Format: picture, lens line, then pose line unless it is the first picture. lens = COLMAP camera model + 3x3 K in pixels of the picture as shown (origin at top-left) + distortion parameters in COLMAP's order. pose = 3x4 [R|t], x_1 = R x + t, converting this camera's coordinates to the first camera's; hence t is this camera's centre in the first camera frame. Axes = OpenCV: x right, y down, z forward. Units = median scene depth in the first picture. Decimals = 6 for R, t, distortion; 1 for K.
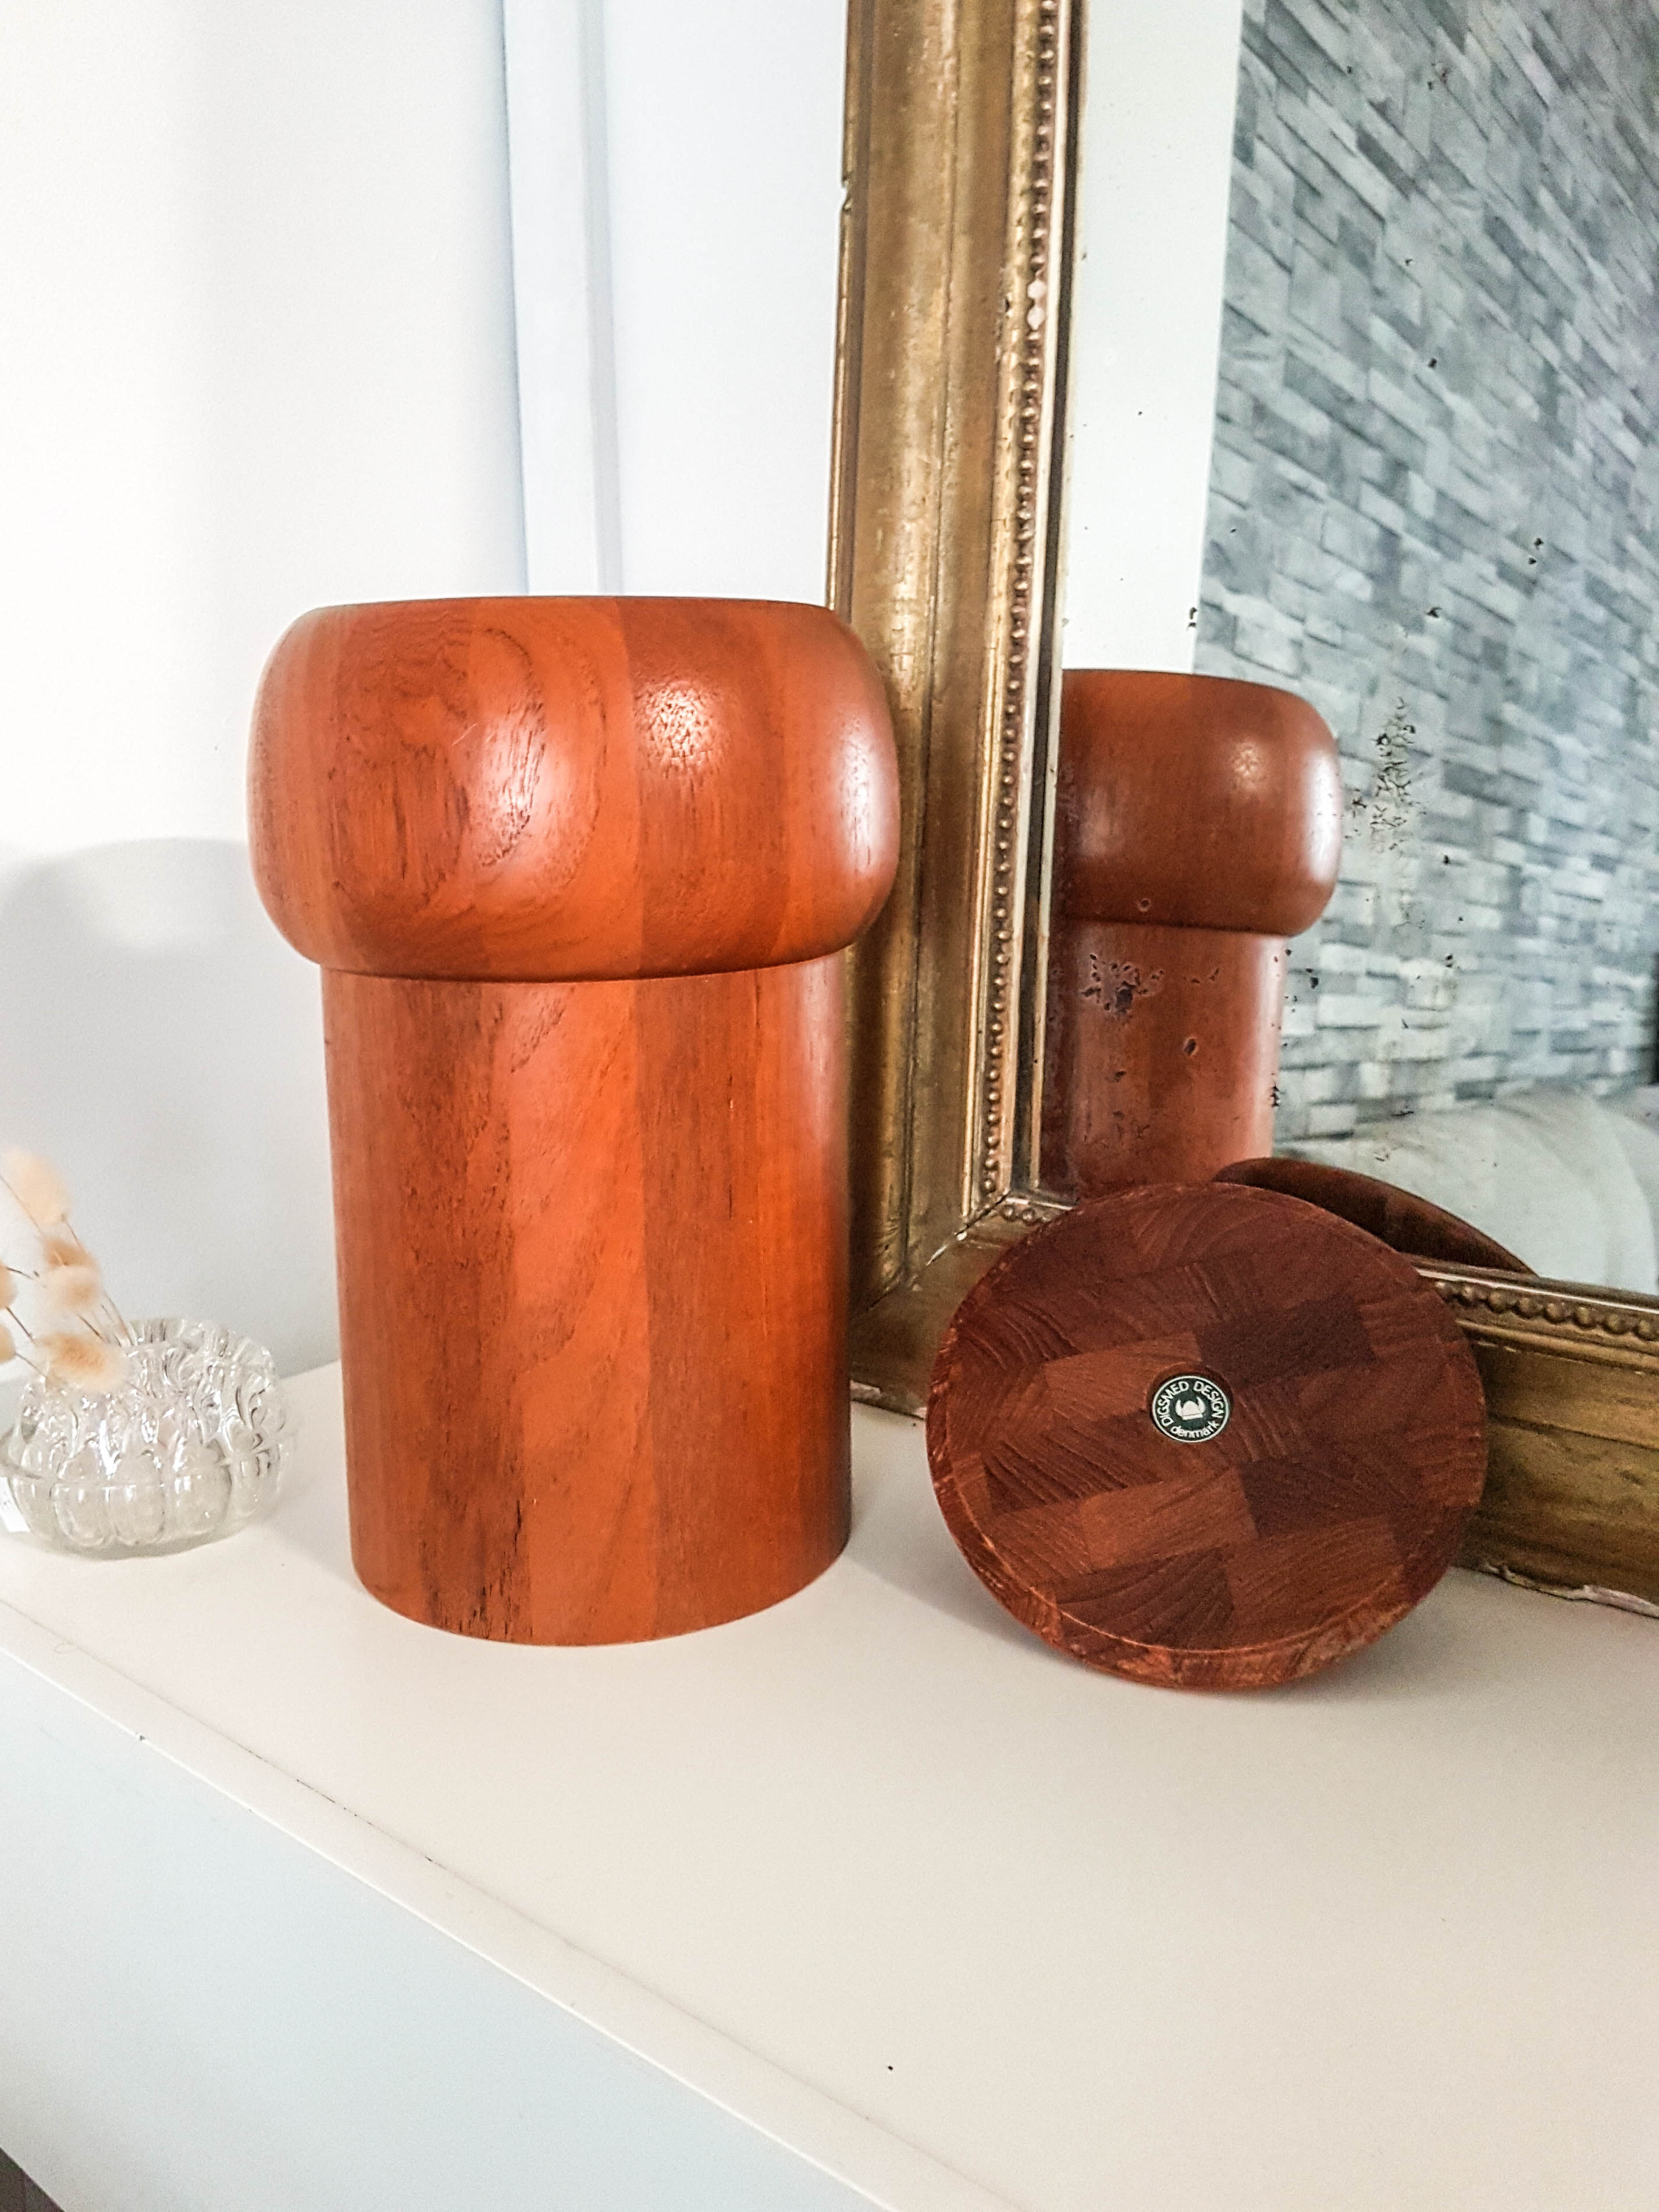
lens RADIAL K [[1713.7, 0, 742.3], [0, 1713.7, 1008.3], [0, 0, 1]] dist [0.061452, -0.084720]
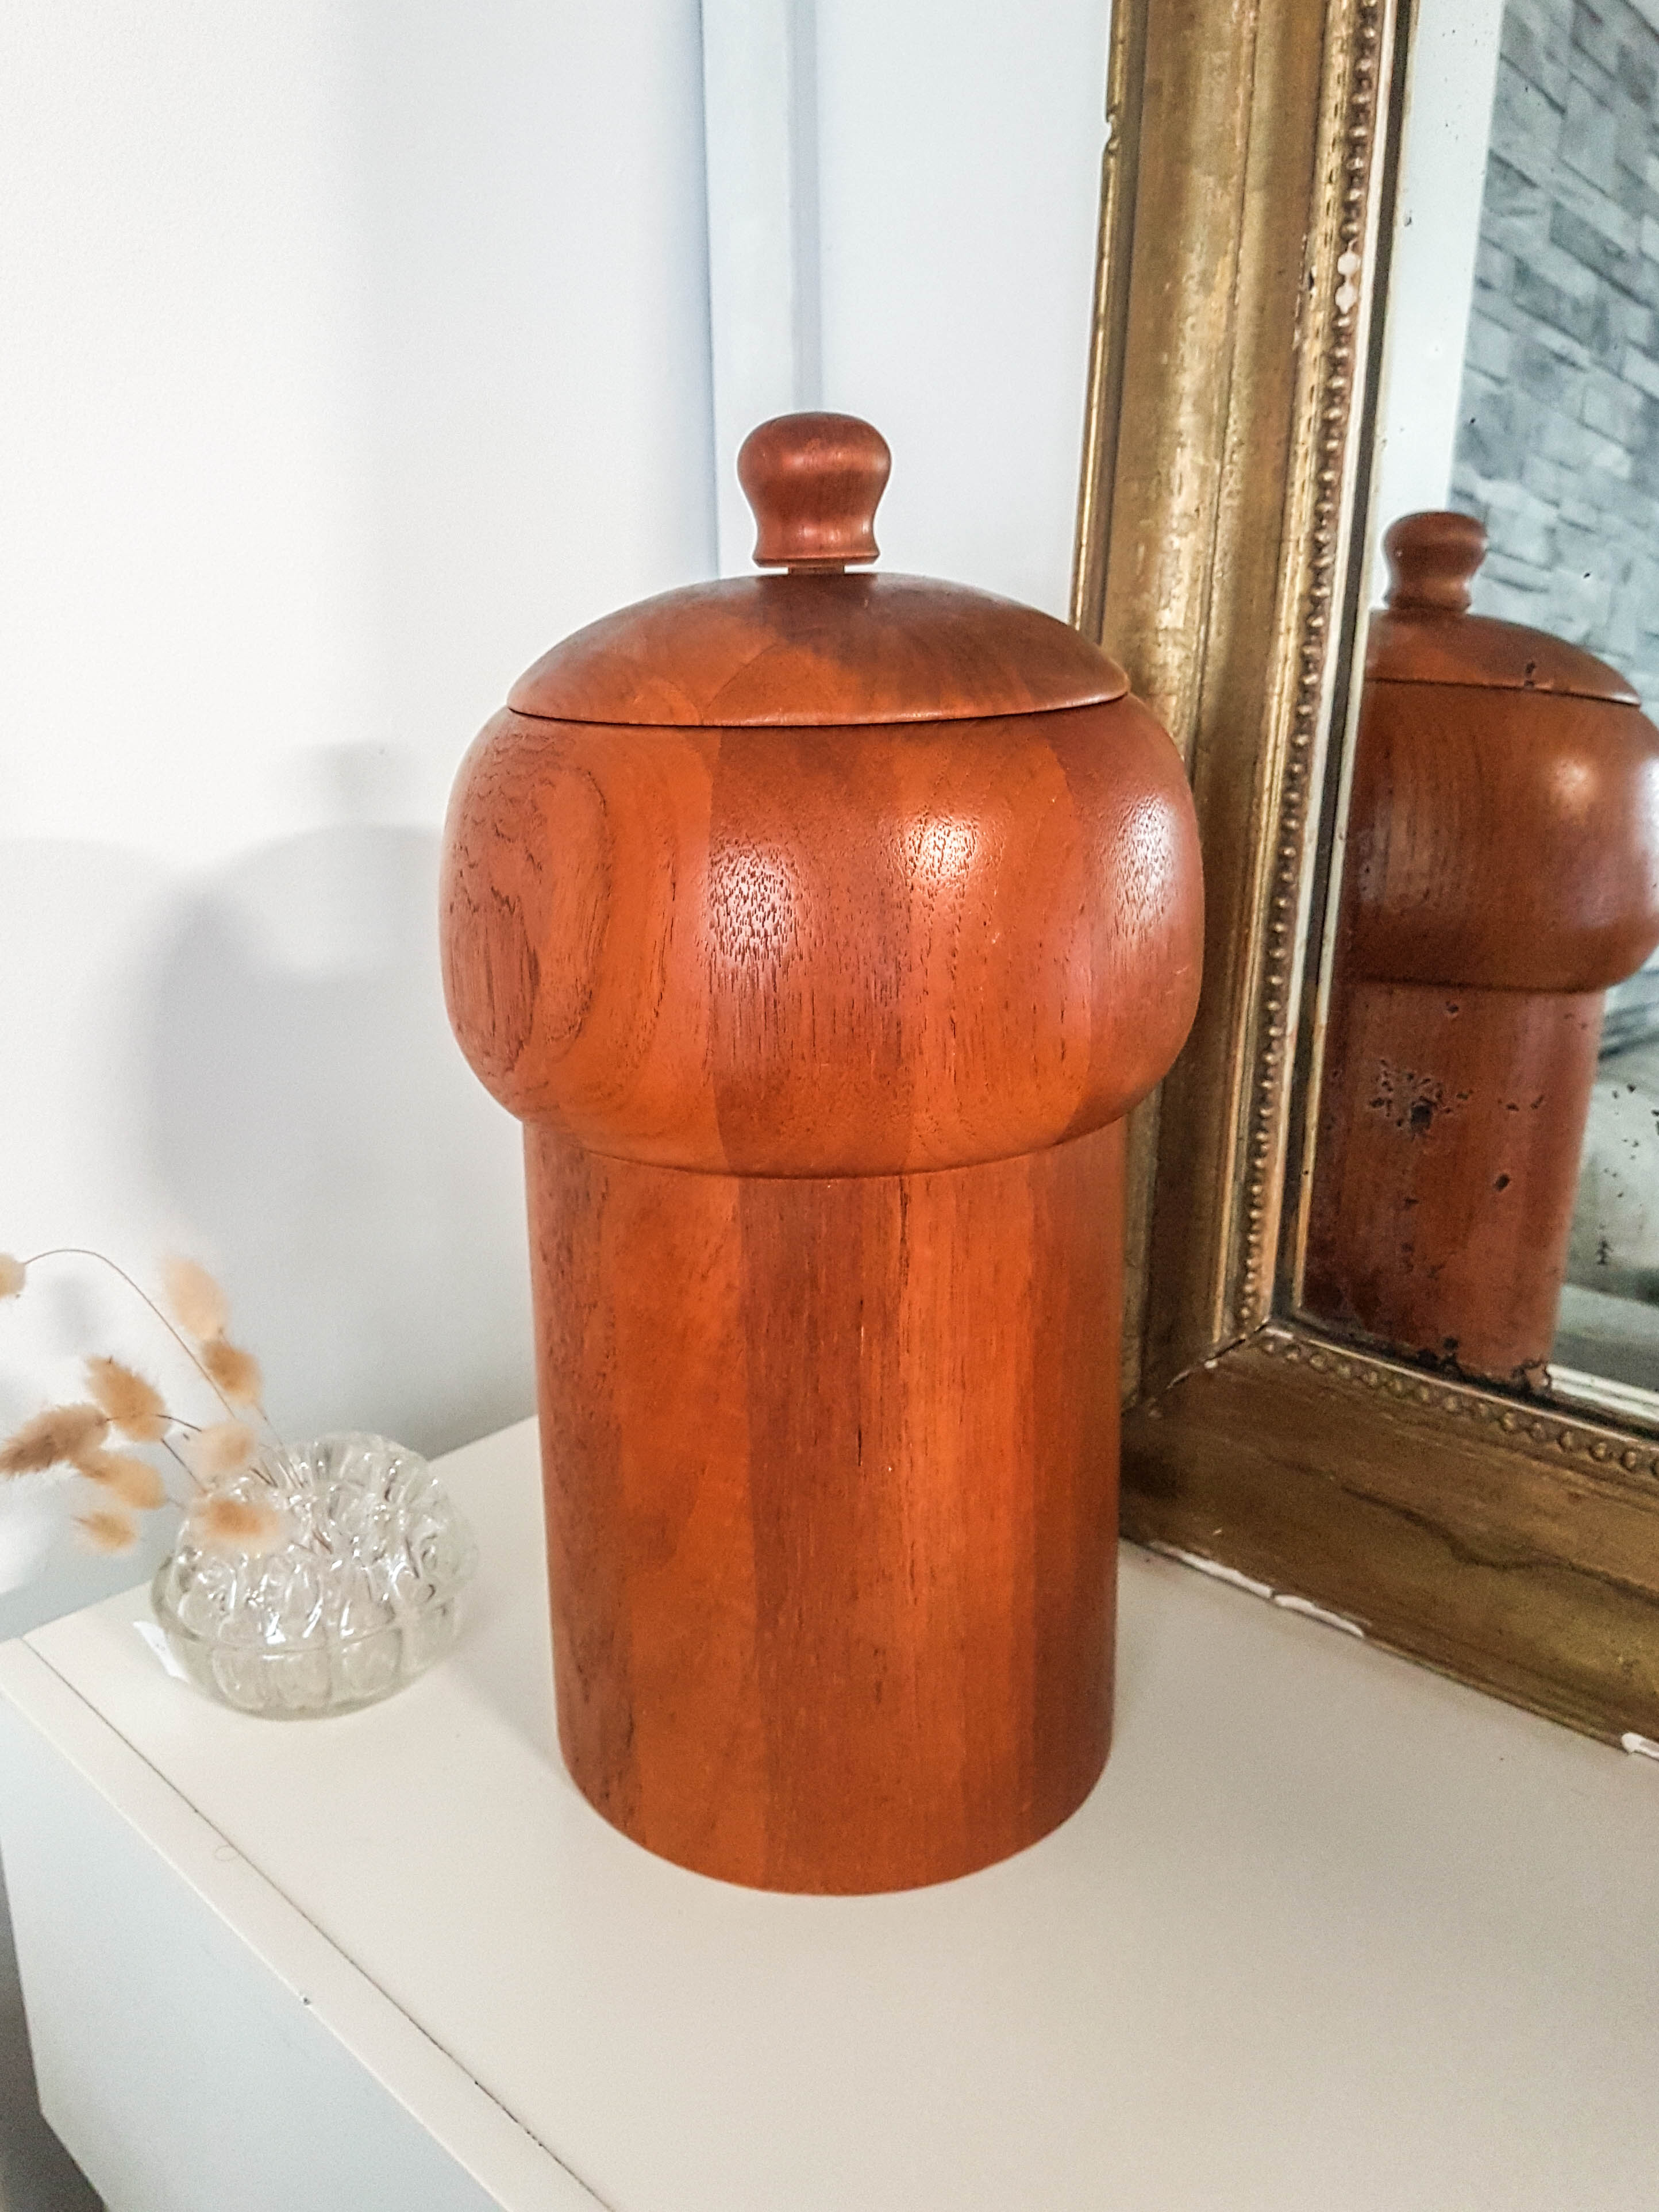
lens RADIAL K [[1713.5, 0, 769.6], [0, 1713.5, 991.8], [0, 0, 1]] dist [0.061452, -0.084720]
pose [[0.996544, 0.018290, -0.081023, -0.031489], [-0.011370, 0.996311, 0.085059, -0.134101], [0.082280, -0.083844, 0.993076, 0.126036]]
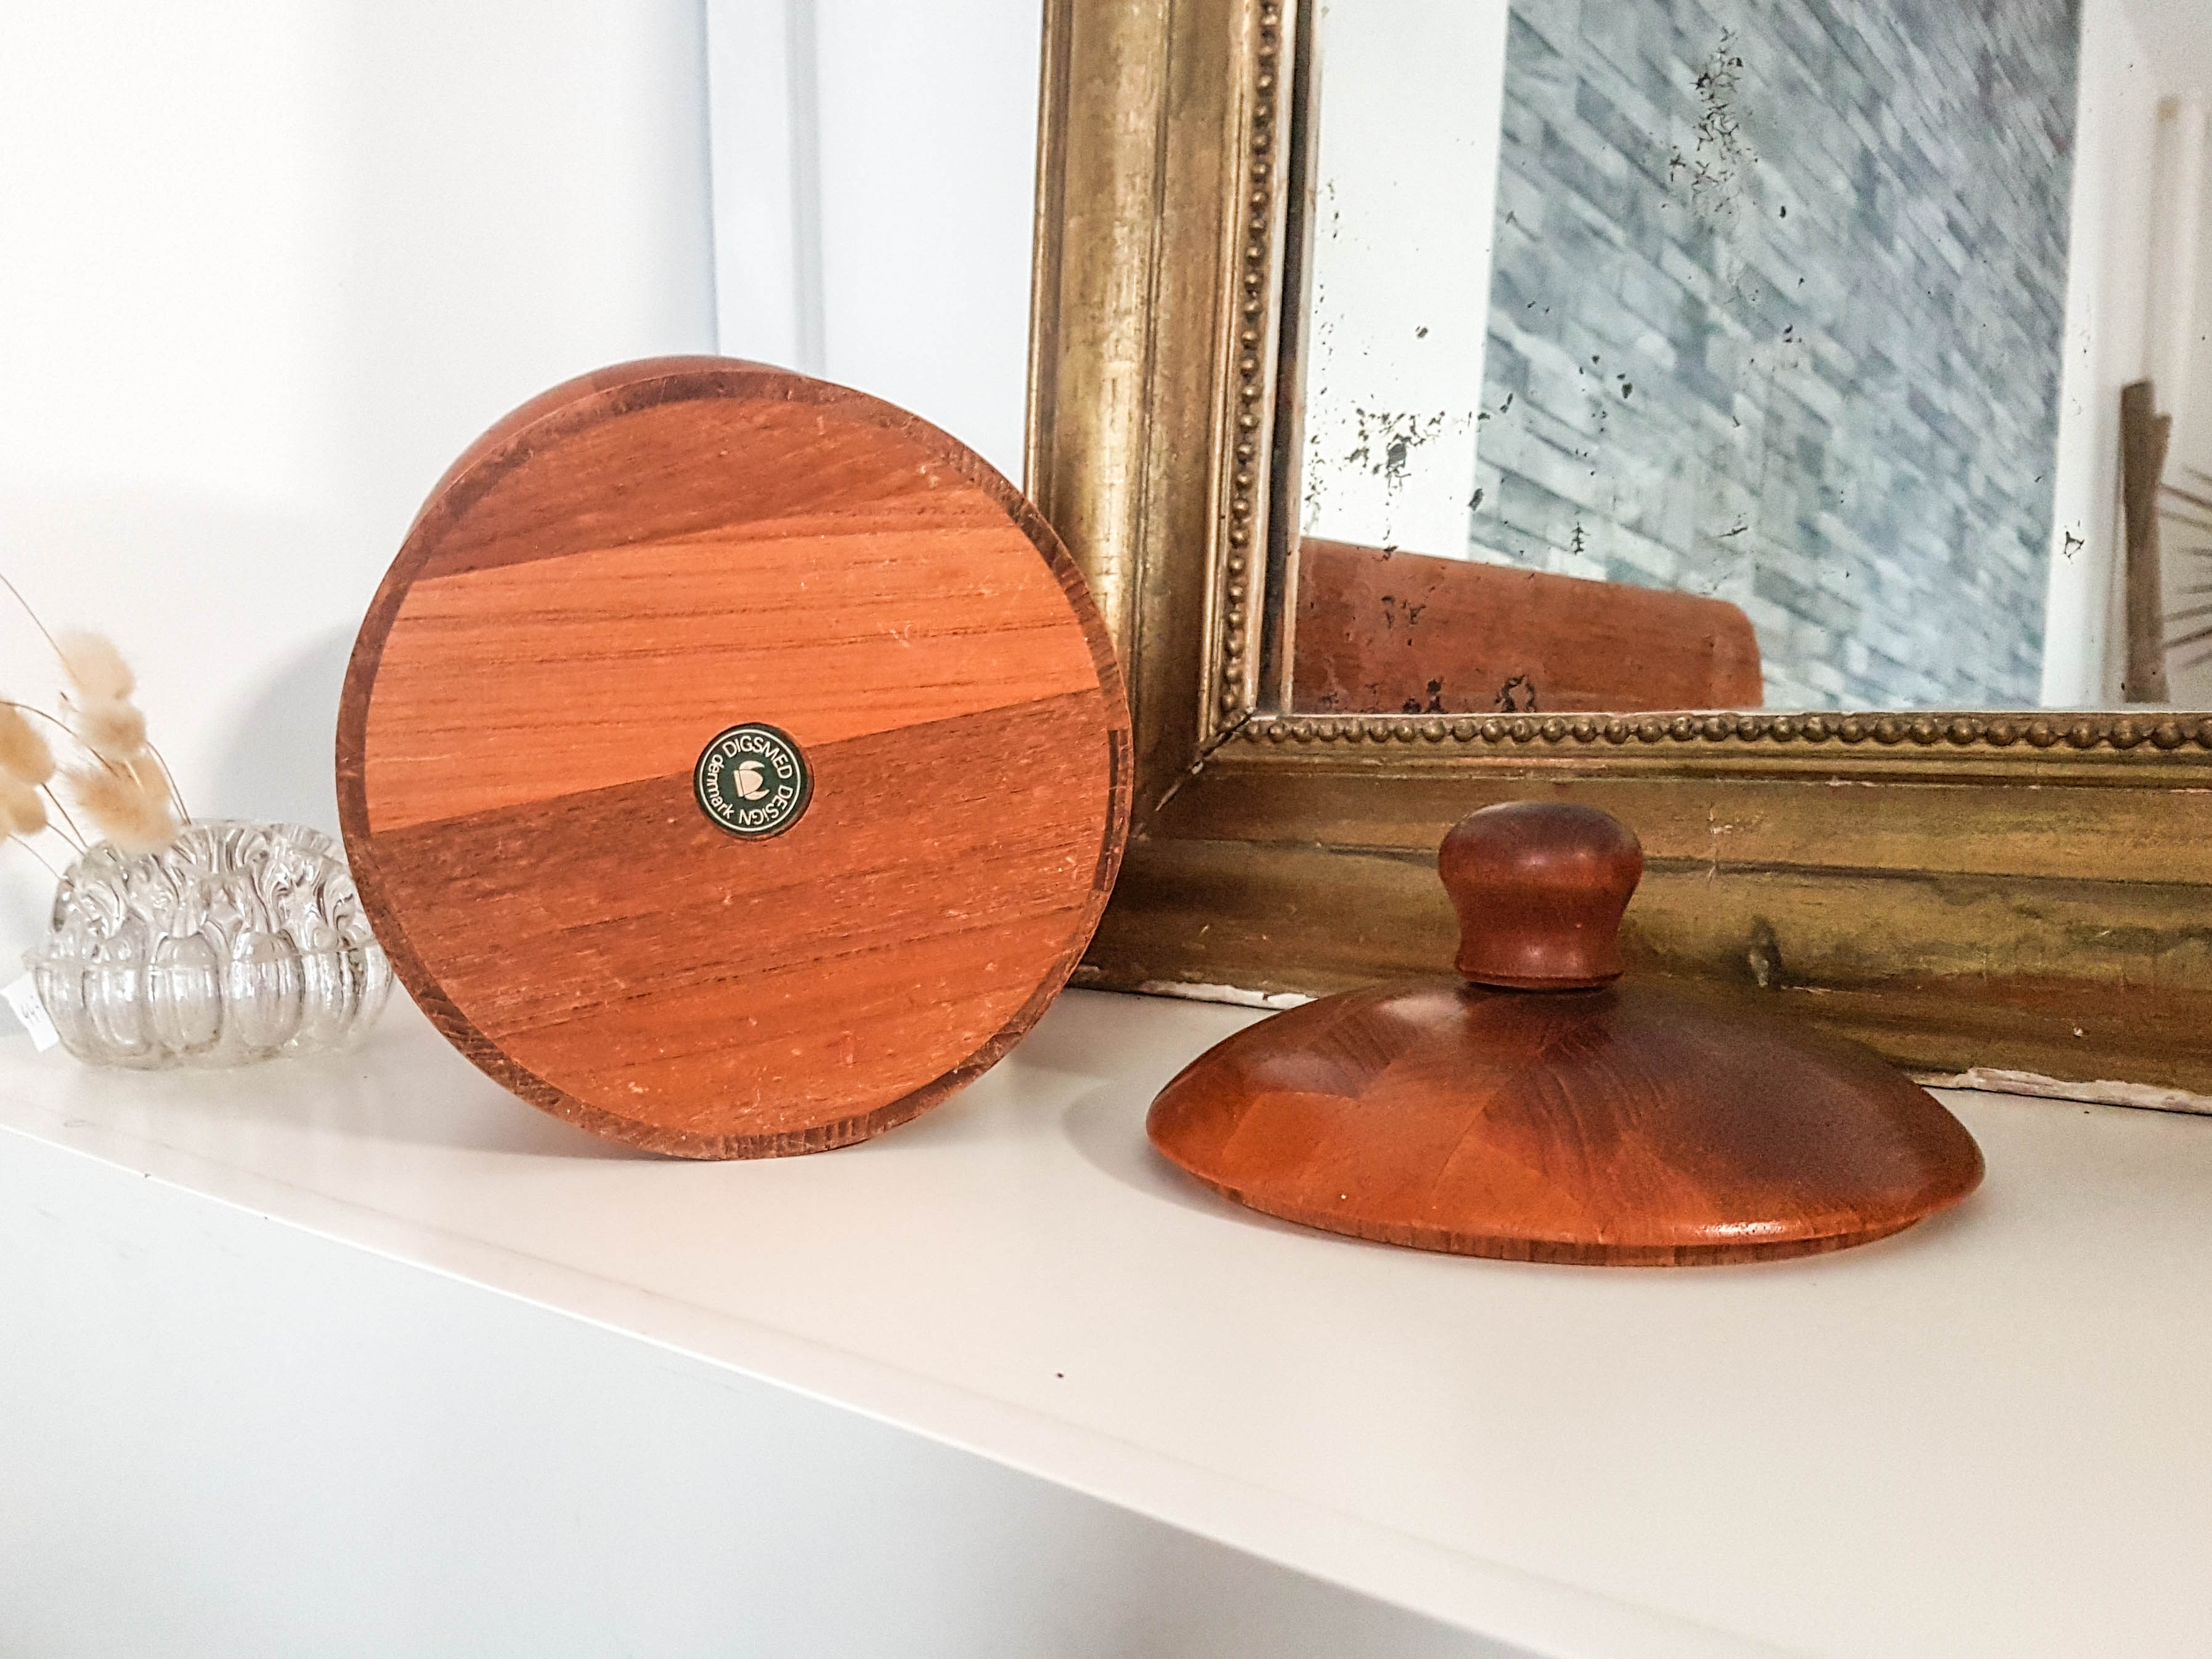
lens RADIAL K [[1845.8, 0, 951.7], [0, 1845.8, 914.8], [0, 0, 1]] dist [0.027967, -0.062447]
pose [[0.999771, 0.007273, -0.020116, 0.027518], [-0.007608, 0.999833, -0.016620, 0.231146], [0.019992, 0.016770, 0.999659, 0.106774]]
